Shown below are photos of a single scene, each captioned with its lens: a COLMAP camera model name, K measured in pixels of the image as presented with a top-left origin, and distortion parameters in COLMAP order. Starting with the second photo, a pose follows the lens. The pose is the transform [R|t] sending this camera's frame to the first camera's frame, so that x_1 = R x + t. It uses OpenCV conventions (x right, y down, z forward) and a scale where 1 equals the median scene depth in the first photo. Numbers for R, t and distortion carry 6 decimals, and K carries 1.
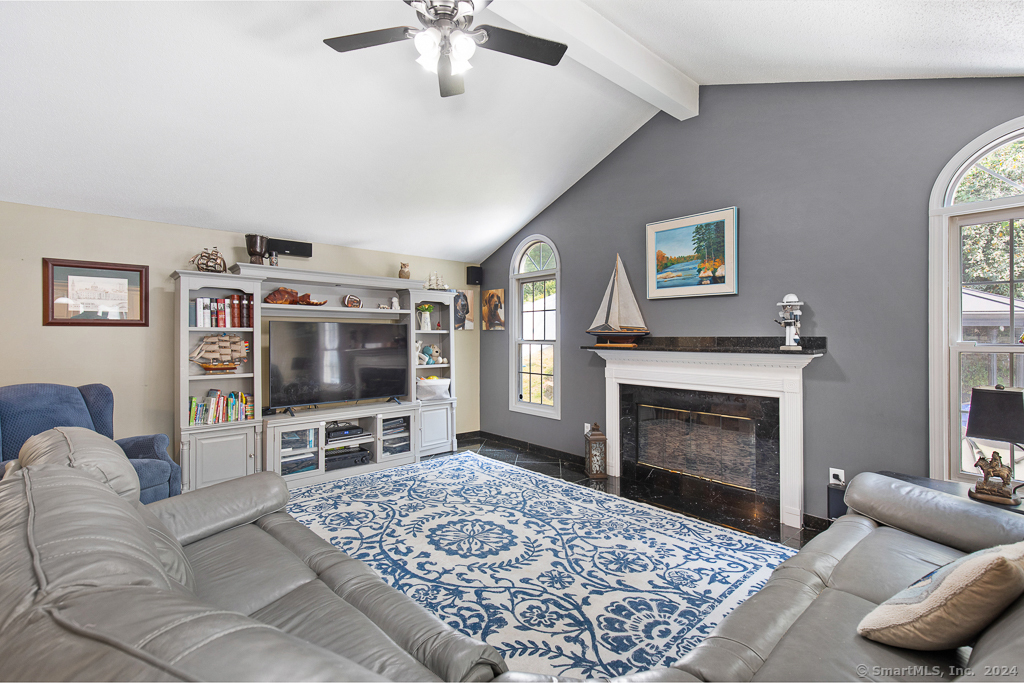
lens RADIAL K [[469.3, 0, 513.0], [0, 469.3, 333.0], [0, 0, 1]] dist [0.010707, -0.001766]
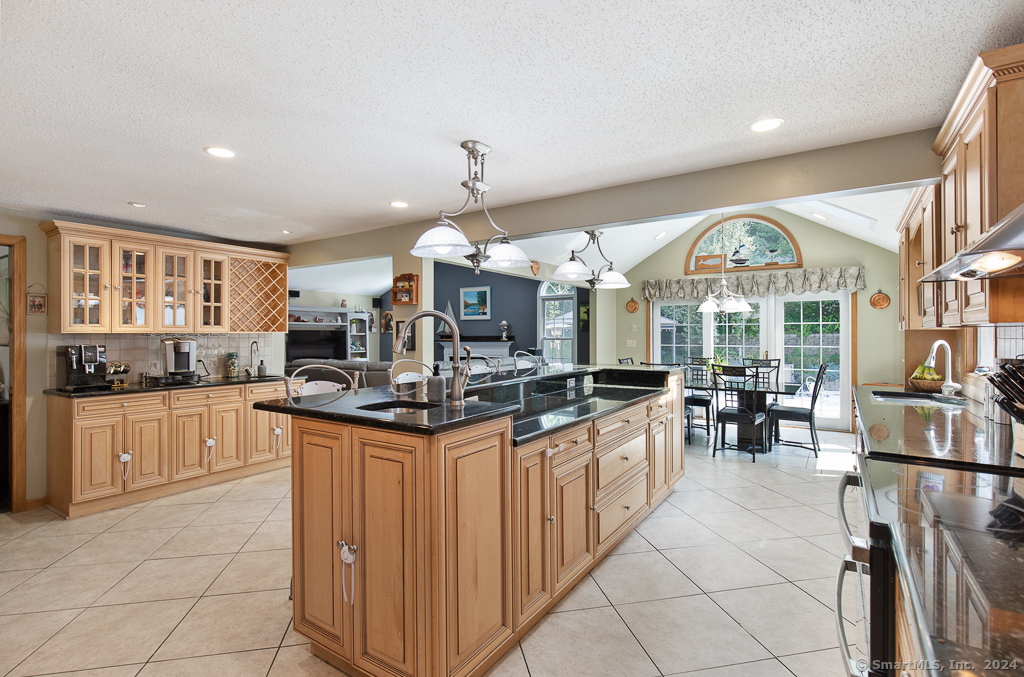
lens RADIAL K [[484.3, 0, 516.9], [0, 484.3, 324.7], [0, 0, 1]] dist [-0.000283, -0.000236]
pose [[0.963214, 0.000015, 0.268734, -0.117201], [0.003618, 0.999909, -0.013022, -0.019806], [-0.268710, 0.013515, 0.963126, -1.770763]]
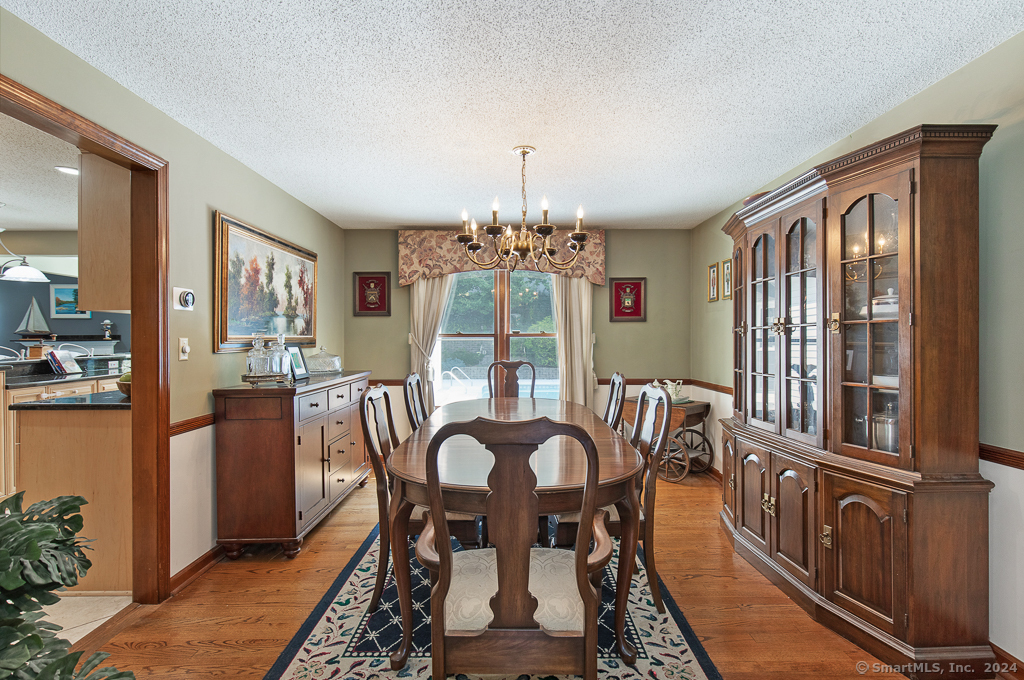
lens RADIAL K [[484.3, 0, 509.5], [0, 484.3, 335.0], [0, 0, 1]] dist [-0.000283, -0.000236]
pose [[0.648986, -0.005979, 0.760777, -0.060567], [0.001114, 0.999976, 0.006909, -0.007929], [-0.760800, -0.003636, 0.648977, -2.676596]]
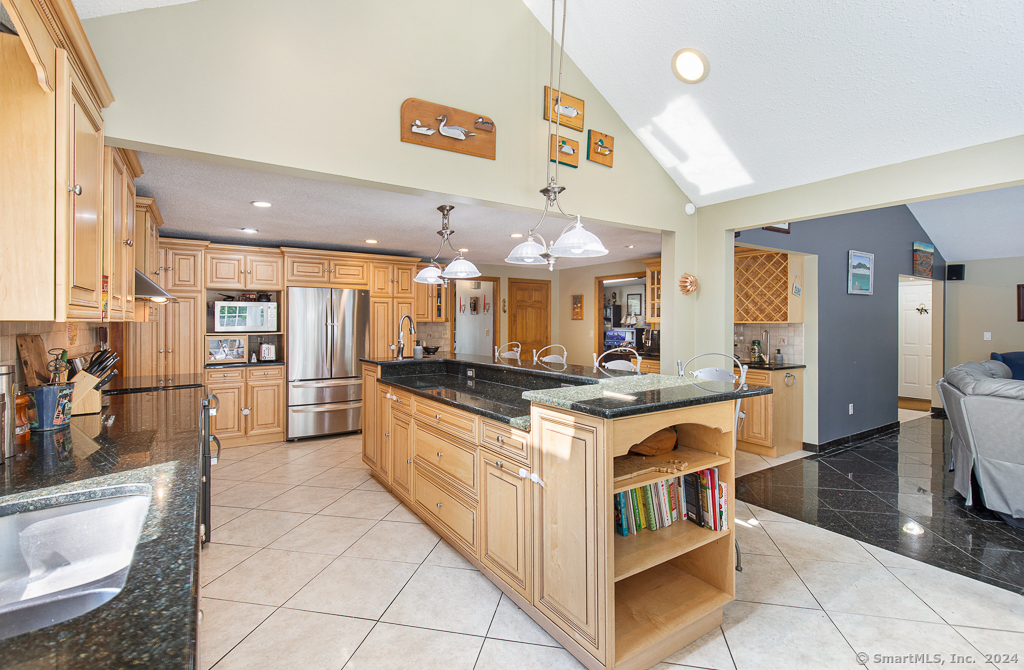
lens RADIAL K [[463.5, 0, 520.0], [0, 463.5, 326.7], [0, 0, 1]] dist [0.010628, 0.000119]
pose [[-0.115303, 0.008901, -0.993291, 1.090951], [0.004896, 0.999953, 0.008392, -0.019909], [0.993318, -0.003896, -0.115341, -0.747819]]
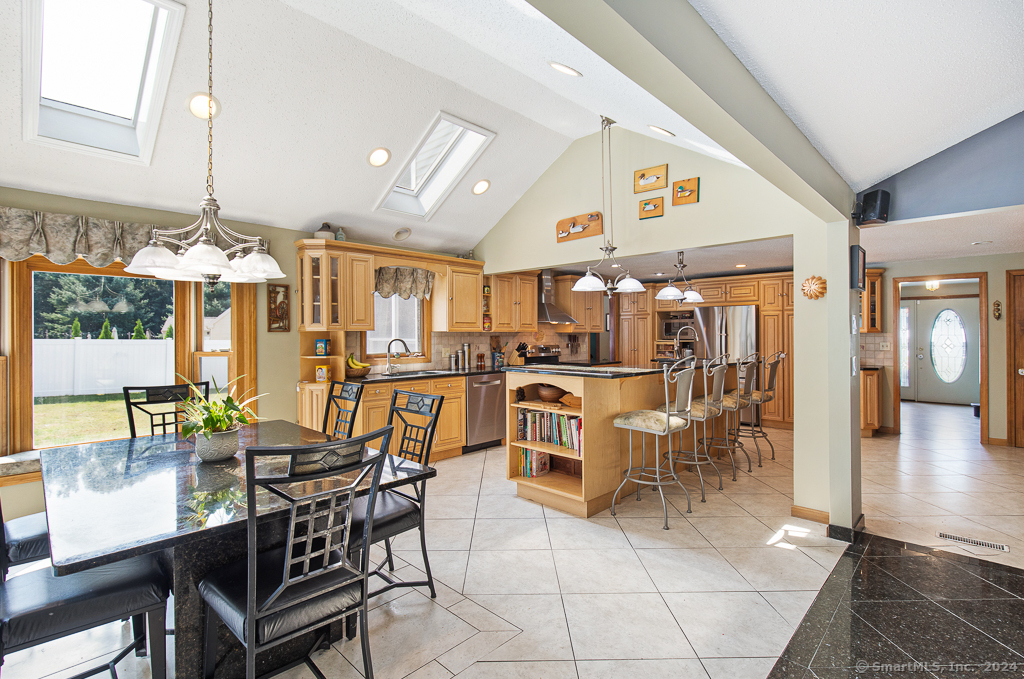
lens RADIAL K [[484.3, 0, 515.1], [0, 484.3, 339.1], [0, 0, 1]] dist [-0.000283, -0.000236]
pose [[-0.995143, -0.001015, -0.098437, 0.696934], [-0.001128, 0.999999, 0.001096, 0.001214], [0.098436, 0.001201, -0.995143, 0.458958]]
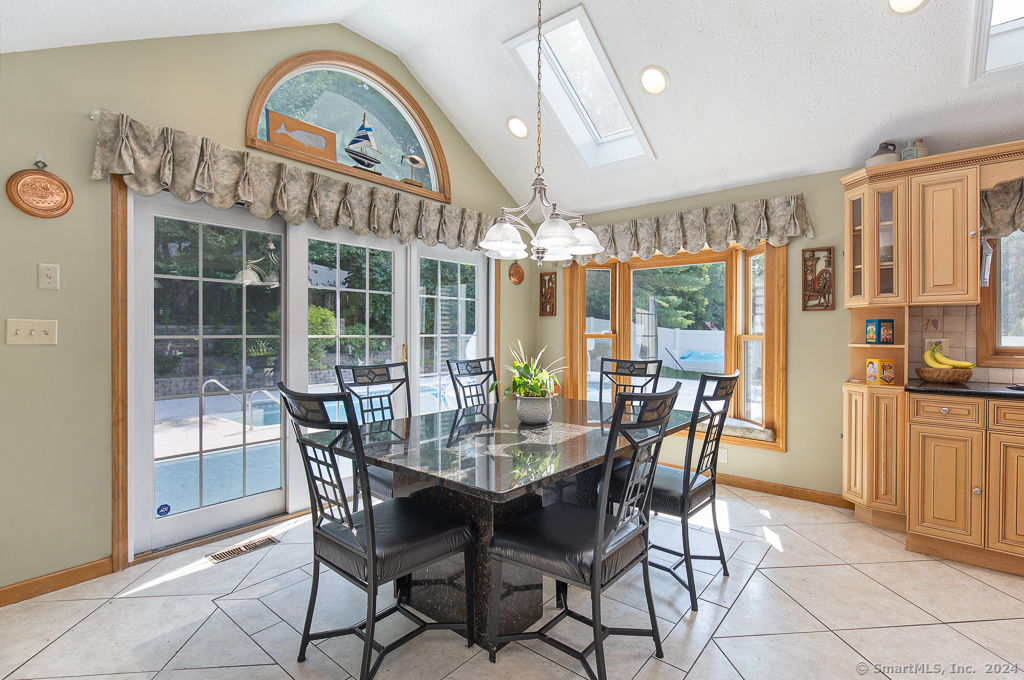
lens RADIAL K [[484.3, 0, 519.5], [0, 484.3, 333.5], [0, 0, 1]] dist [-0.000283, -0.000236]
pose [[-0.181189, -0.006241, 0.983429, 0.332854], [-0.013704, 0.999899, 0.003821, 0.036127], [-0.983353, -0.012785, -0.181256, -0.127533]]
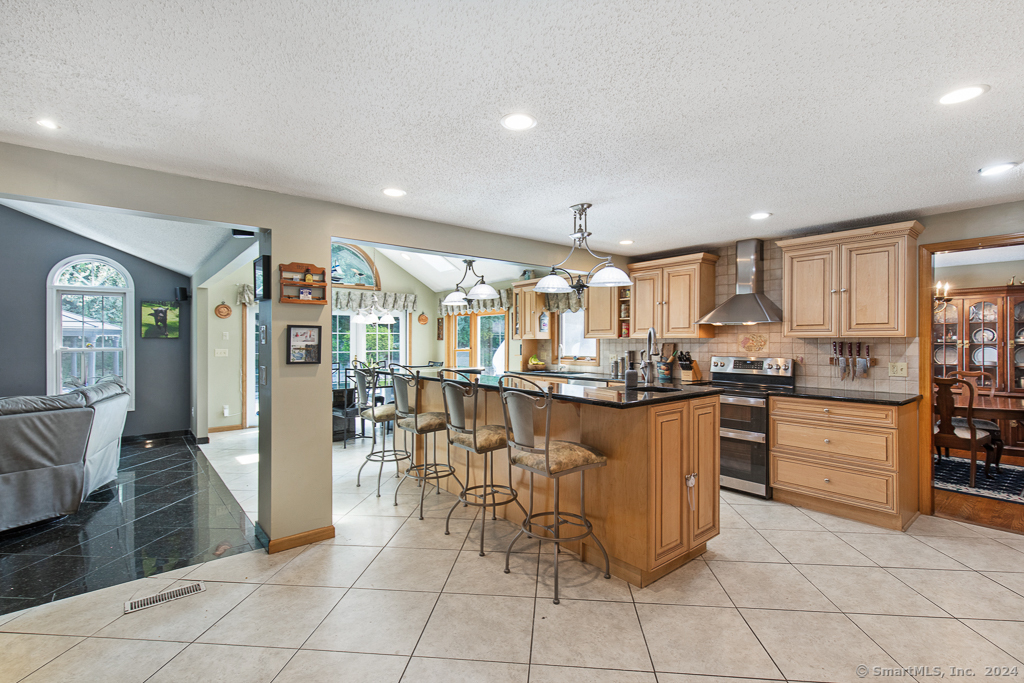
lens RADIAL K [[469.3, 0, 509.2], [0, 469.3, 335.3], [0, 0, 1]] dist [0.010707, -0.001766]
pose [[0.024370, 0.005660, 0.999687, -0.961556], [-0.001856, 0.999983, -0.005616, -0.024243], [-0.999701, -0.001719, 0.024380, -0.926485]]
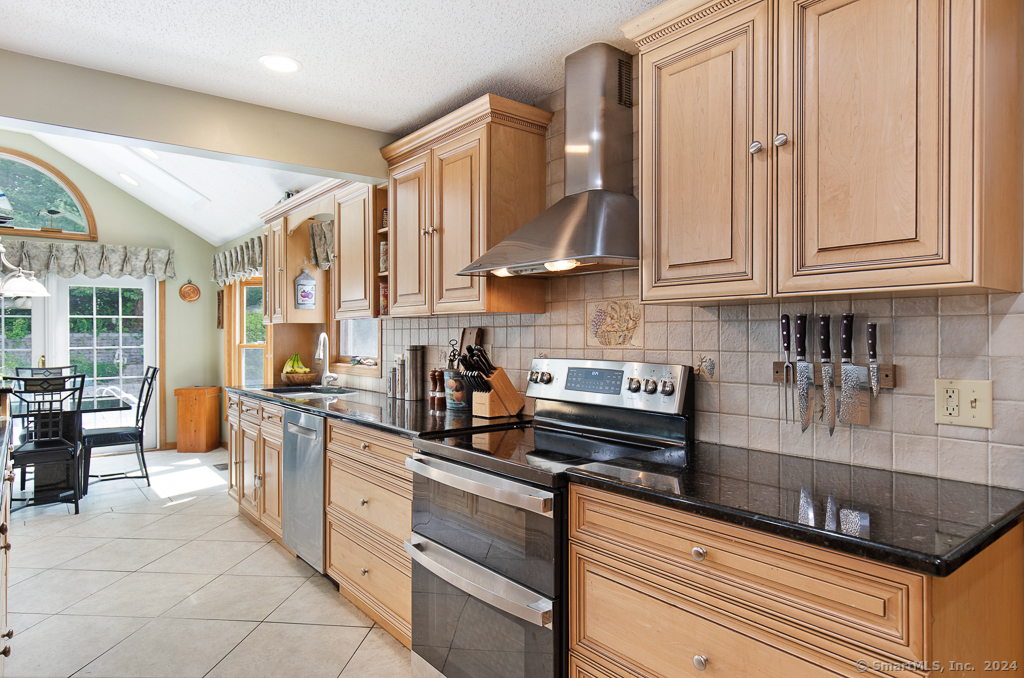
lens RADIAL K [[613.2, 0, 507.2], [0, 613.2, 331.7], [0, 0, 1]] dist [0.003480, -0.000061]
pose [[0.039107, -0.002850, 0.999231, -0.284894], [0.001943, 0.999994, 0.002776, -0.003933], [-0.999233, 0.001833, 0.039113, -1.501036]]
